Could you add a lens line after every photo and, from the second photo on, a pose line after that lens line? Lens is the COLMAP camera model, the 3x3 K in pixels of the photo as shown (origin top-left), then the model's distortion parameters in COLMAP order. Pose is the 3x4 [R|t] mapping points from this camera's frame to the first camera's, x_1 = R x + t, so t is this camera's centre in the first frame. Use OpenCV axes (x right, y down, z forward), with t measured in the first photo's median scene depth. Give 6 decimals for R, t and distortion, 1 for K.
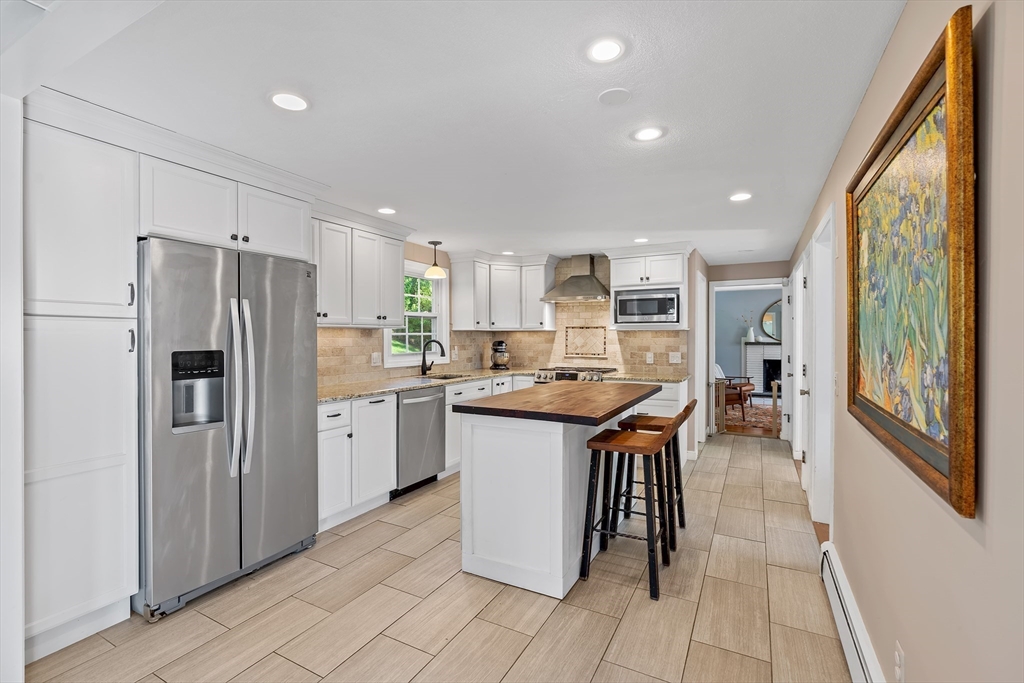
lens RADIAL K [[454.8, 0, 512.0], [0, 454.8, 341.5], [0, 0, 1]] dist [-0.000619, 0.000016]
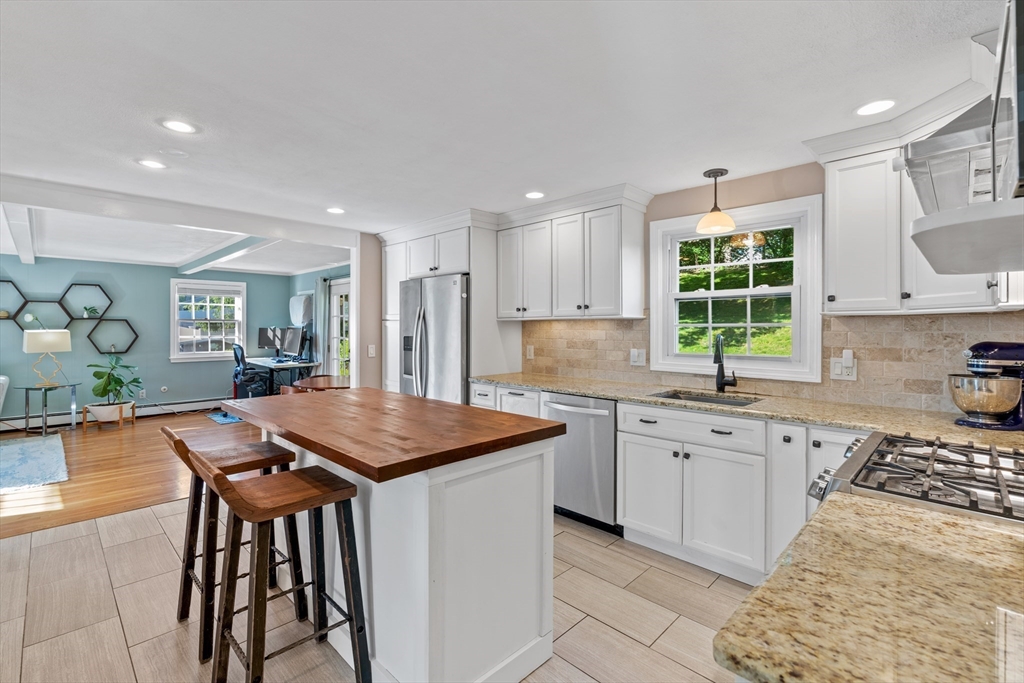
lens RADIAL K [[464.1, 0, 509.9], [0, 464.1, 329.8], [0, 0, 1]] dist [-0.001316, 0.000058]
pose [[-0.281491, 0.002374, -0.959561, 0.563367], [-0.011873, 0.999912, 0.005957, -0.011940], [0.959490, 0.013070, -0.281438, 1.043404]]
